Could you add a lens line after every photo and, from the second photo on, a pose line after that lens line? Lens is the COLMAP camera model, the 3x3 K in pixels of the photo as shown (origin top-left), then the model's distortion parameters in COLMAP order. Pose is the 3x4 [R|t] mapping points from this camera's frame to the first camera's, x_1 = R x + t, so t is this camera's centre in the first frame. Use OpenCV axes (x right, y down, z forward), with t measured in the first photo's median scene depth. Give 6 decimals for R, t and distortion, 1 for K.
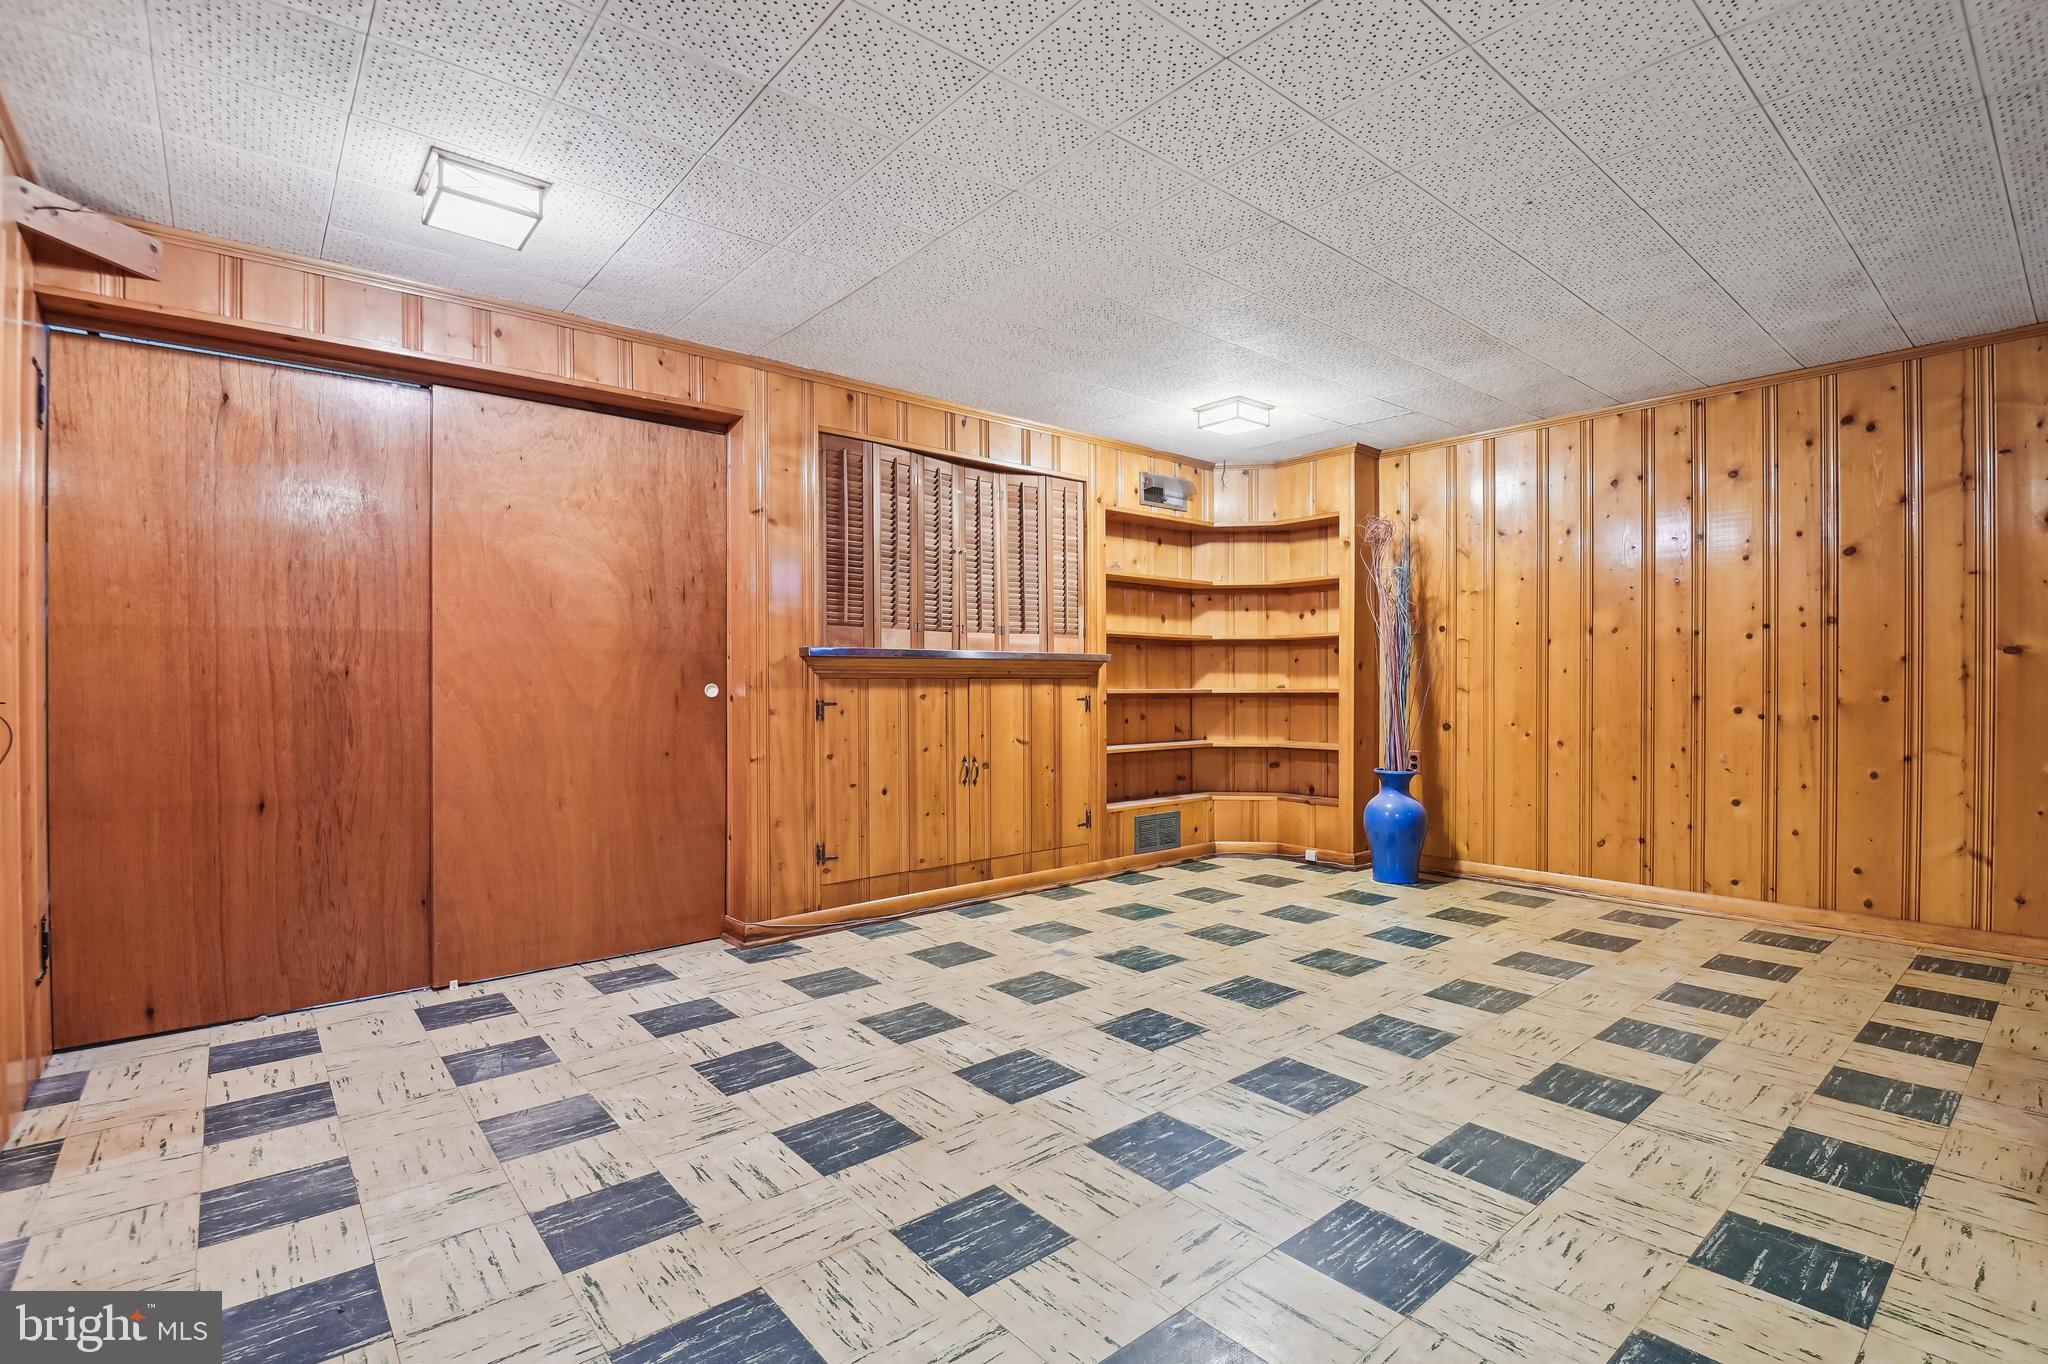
lens RADIAL K [[947.5, 0, 1023.0], [0, 947.5, 688.8], [0, 0, 1]] dist [0.008370, -0.016337]
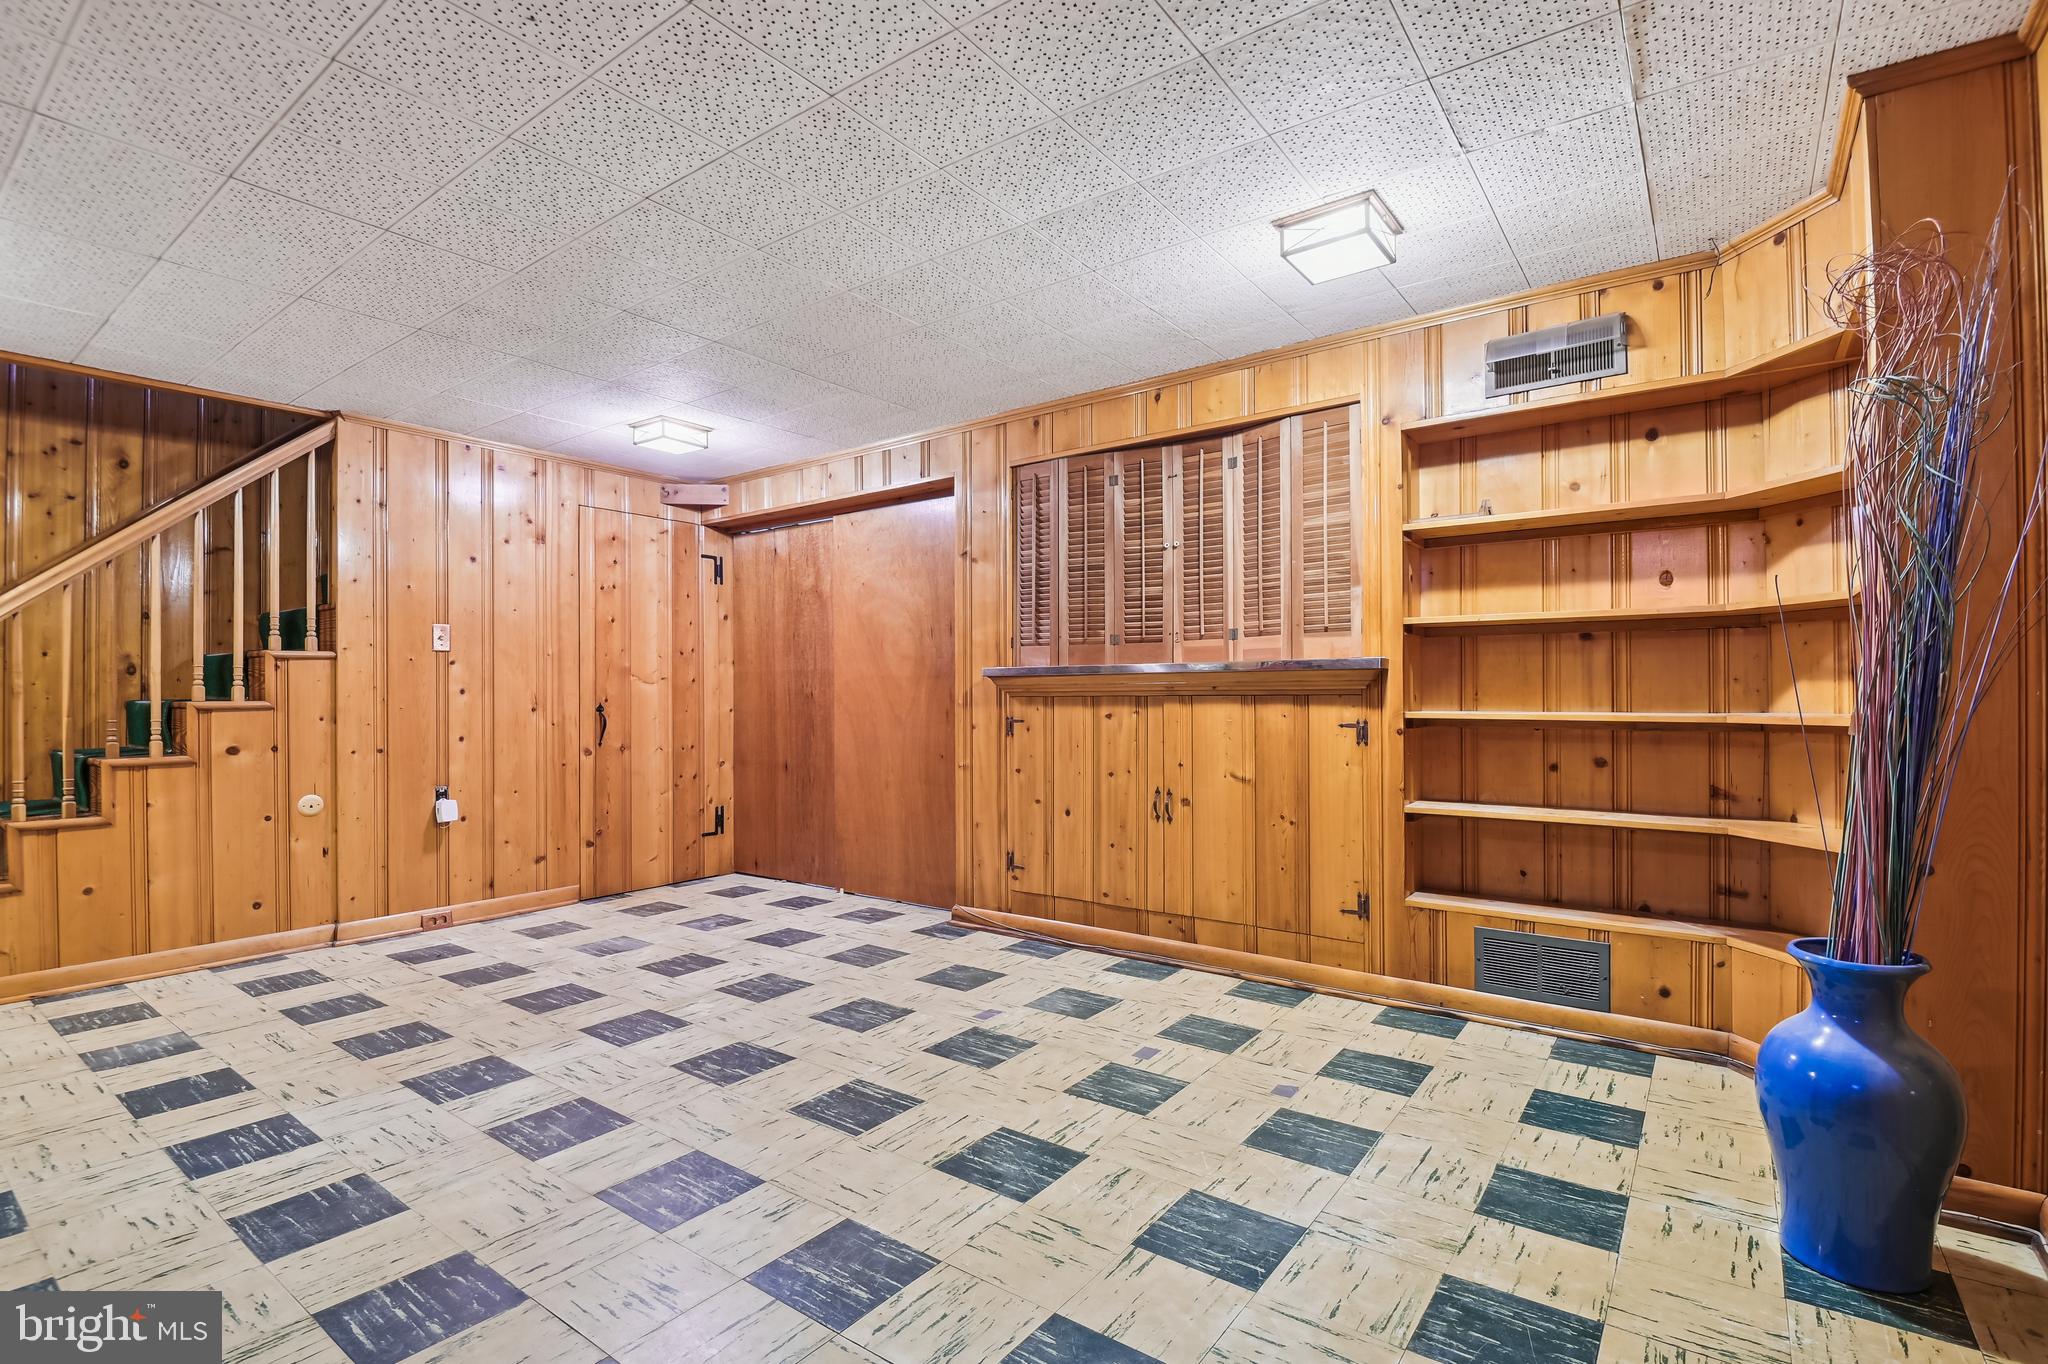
lens RADIAL K [[947.5, 0, 1023.0], [0, 947.5, 688.8], [0, 0, 1]] dist [0.008370, -0.016337]
pose [[0.230208, -0.003016, -0.973137, 0.884066], [0.000919, 0.999995, -0.002882, -0.018000], [0.973141, -0.000231, 0.230210, 0.815402]]
